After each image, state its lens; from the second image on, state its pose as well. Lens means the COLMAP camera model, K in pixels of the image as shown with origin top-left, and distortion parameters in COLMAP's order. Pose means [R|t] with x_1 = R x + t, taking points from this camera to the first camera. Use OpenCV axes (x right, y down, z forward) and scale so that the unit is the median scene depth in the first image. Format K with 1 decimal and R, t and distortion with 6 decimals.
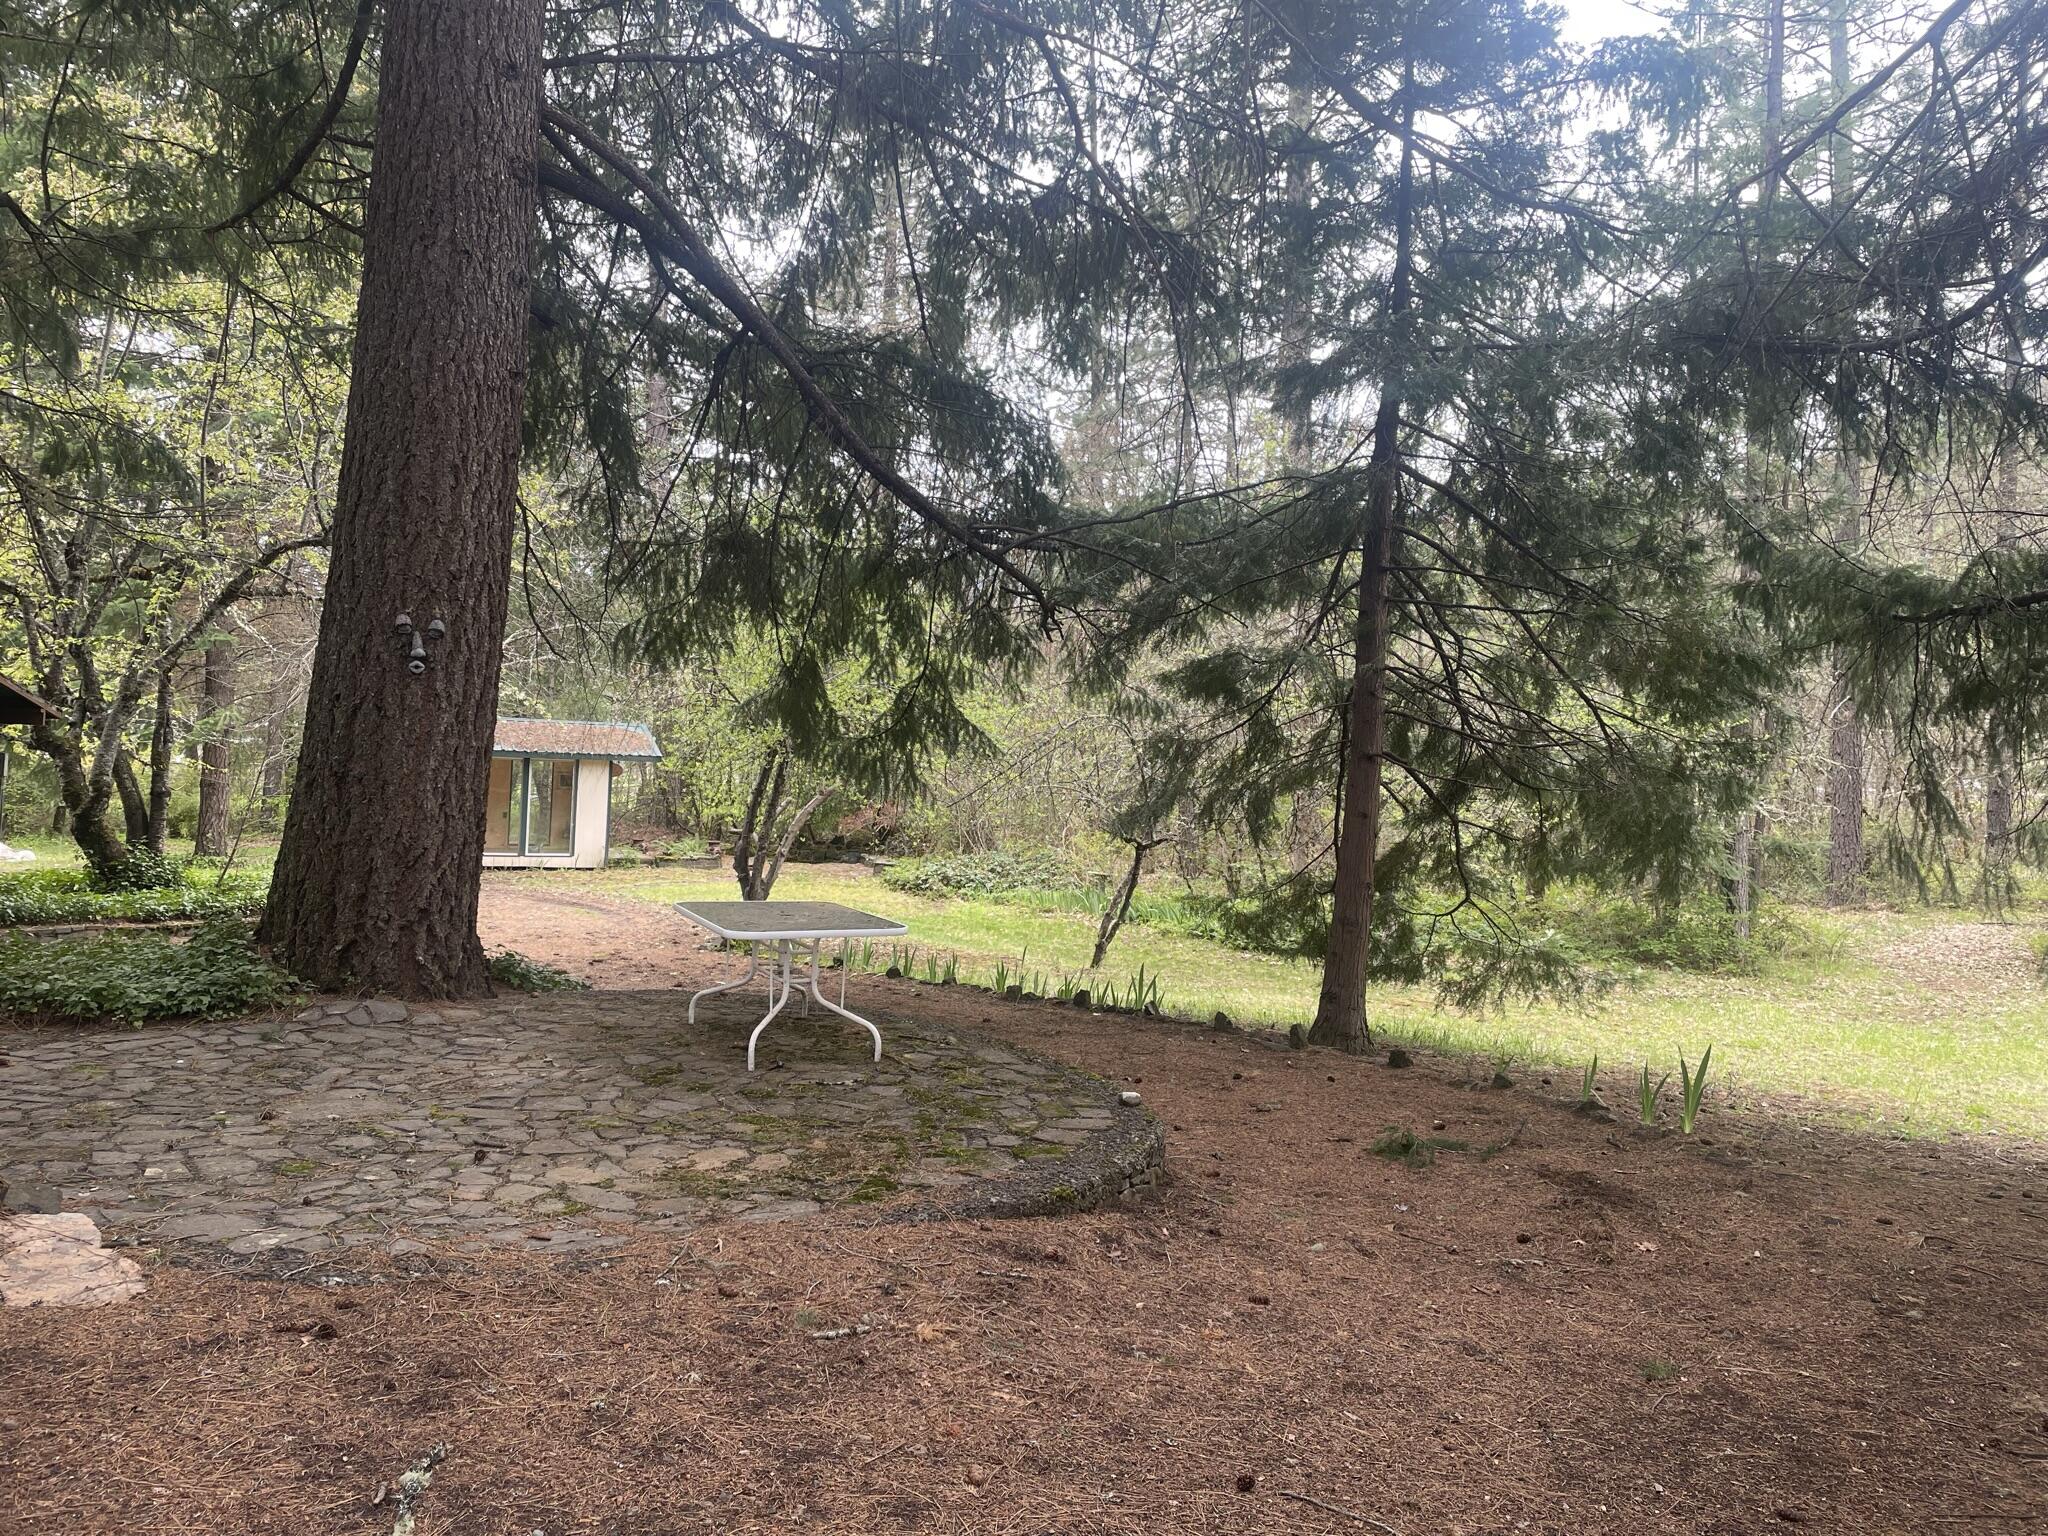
lens RADIAL K [[1529.6, 0, 1028.9], [0, 1529.6, 762.5], [0, 0, 1]] dist [0.078133, -0.094805]
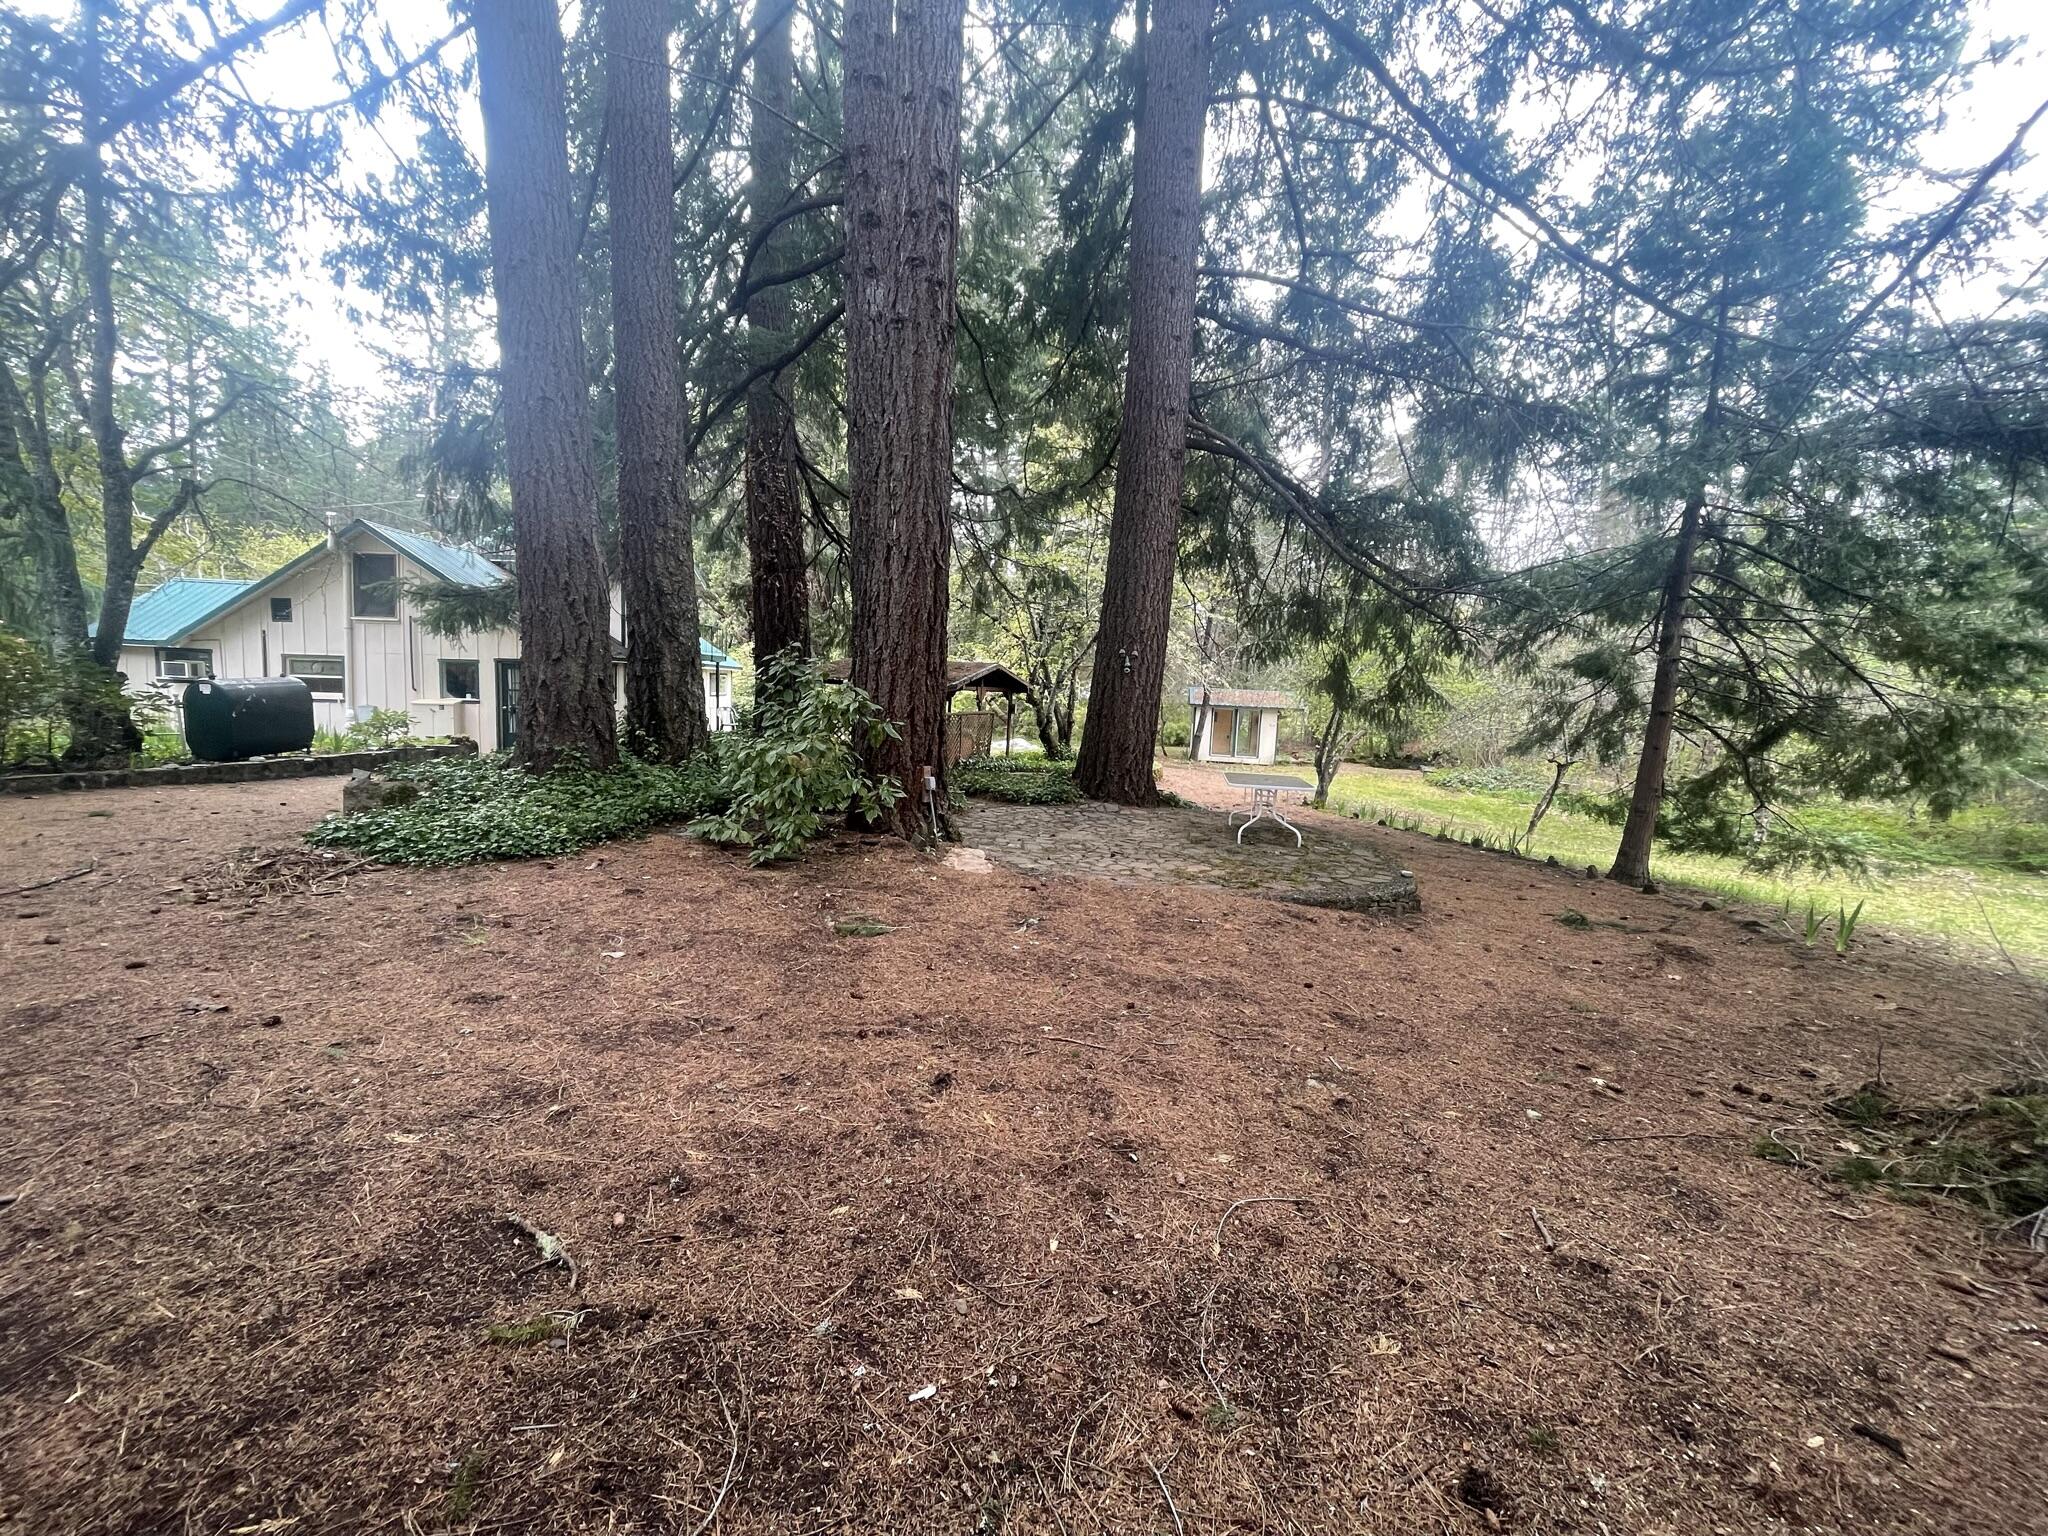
lens RADIAL K [[820.0, 0, 1019.7], [0, 820.0, 774.9], [0, 0, 1]] dist [-0.003717, 0.000027]
pose [[0.817212, 0.056674, -0.573544, 0.132416], [-0.012781, 0.996691, 0.080276, 0.001024], [0.576196, -0.058272, 0.815232, -0.101059]]
